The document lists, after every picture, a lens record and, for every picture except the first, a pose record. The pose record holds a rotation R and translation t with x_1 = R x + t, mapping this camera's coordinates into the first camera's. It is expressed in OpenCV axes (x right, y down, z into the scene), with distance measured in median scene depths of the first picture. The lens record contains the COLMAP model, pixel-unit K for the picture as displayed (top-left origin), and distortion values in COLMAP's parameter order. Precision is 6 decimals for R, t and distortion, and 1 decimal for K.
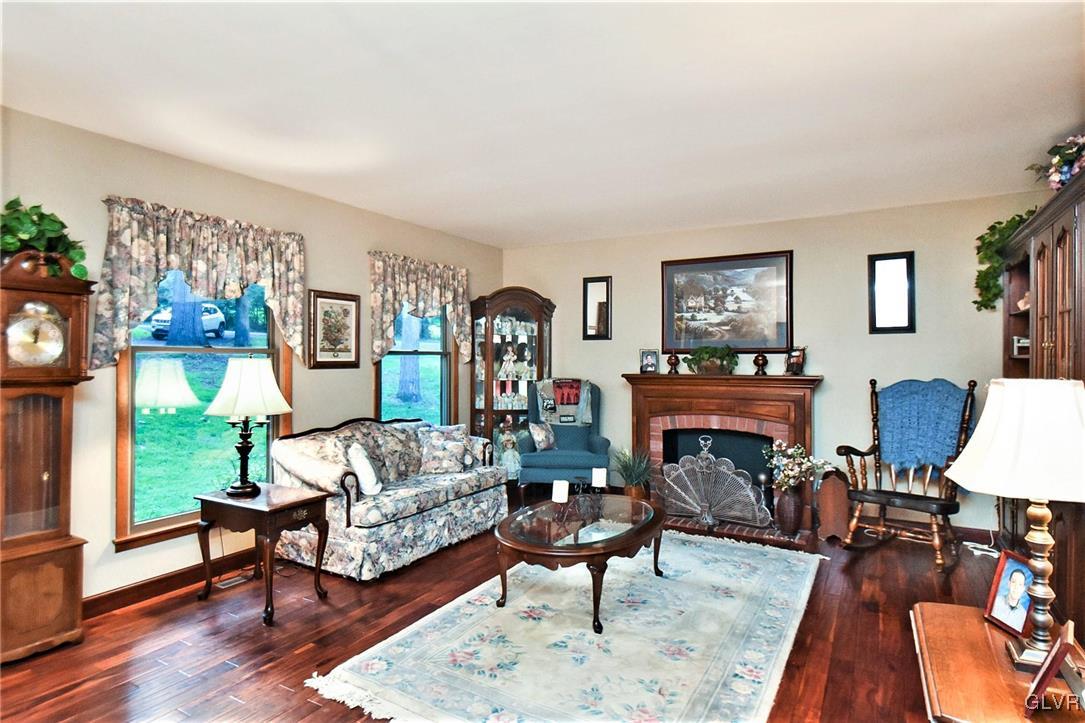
lens RADIAL K [[598.9, 0, 542.5], [0, 598.9, 361.5], [0, 0, 1]] dist [0.000689, 0.000007]
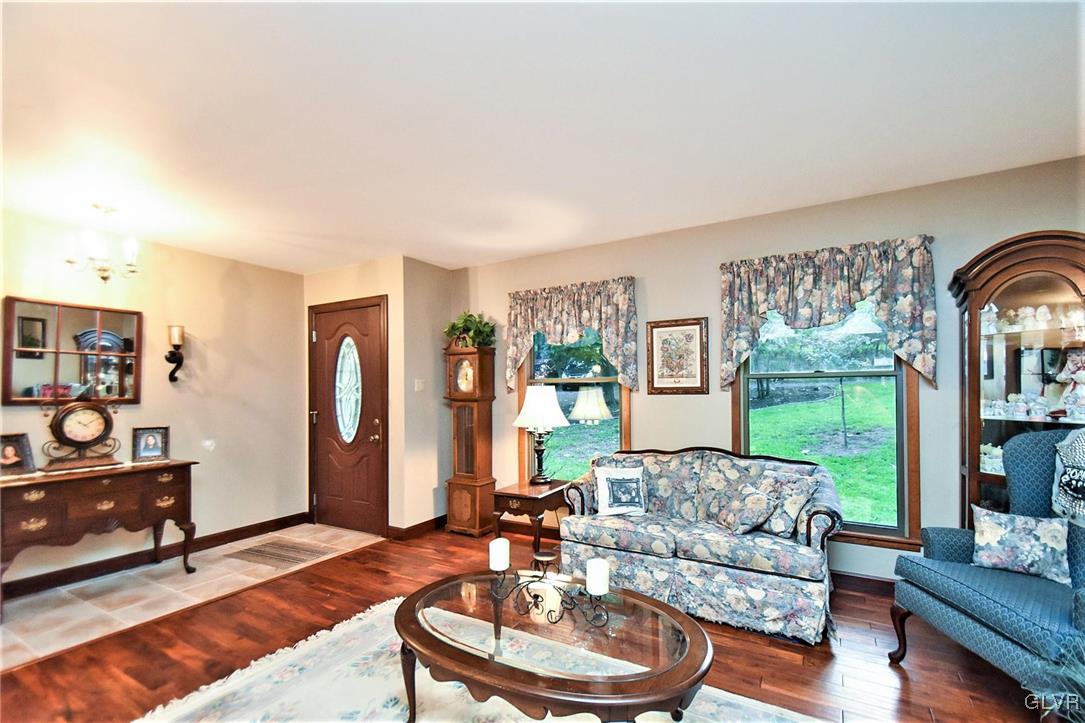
lens RADIAL K [[486.5, 0, 540.9], [0, 486.5, 382.2], [0, 0, 1]] dist [0.016237, -0.000985]
pose [[-0.014540, -0.015391, -0.999776, 0.483710], [0.006723, 0.999857, -0.015490, 0.002792], [0.999872, -0.006947, -0.014435, 0.772915]]
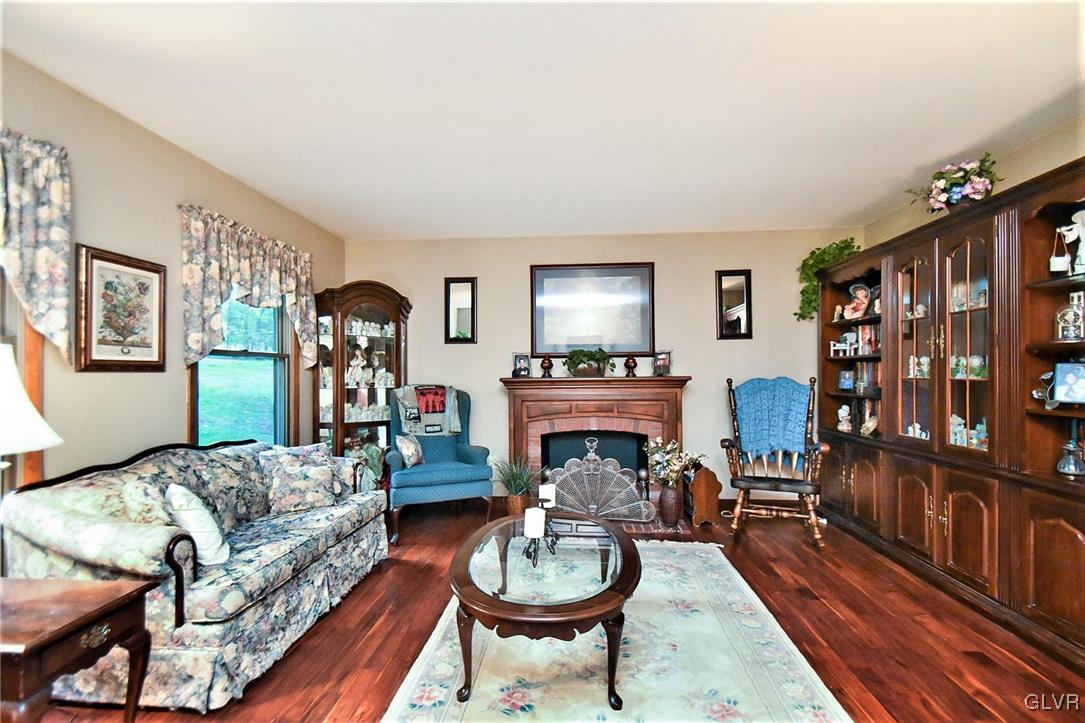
lens RADIAL K [[495.4, 0, 550.1], [0, 495.4, 371.7], [0, 0, 1]] dist [0.028178, -0.020183]
pose [[0.897733, -0.005673, 0.440504, -0.168404], [0.009530, 0.999933, -0.006544, 0.019542], [-0.440438, 0.010072, 0.897727, 0.302794]]
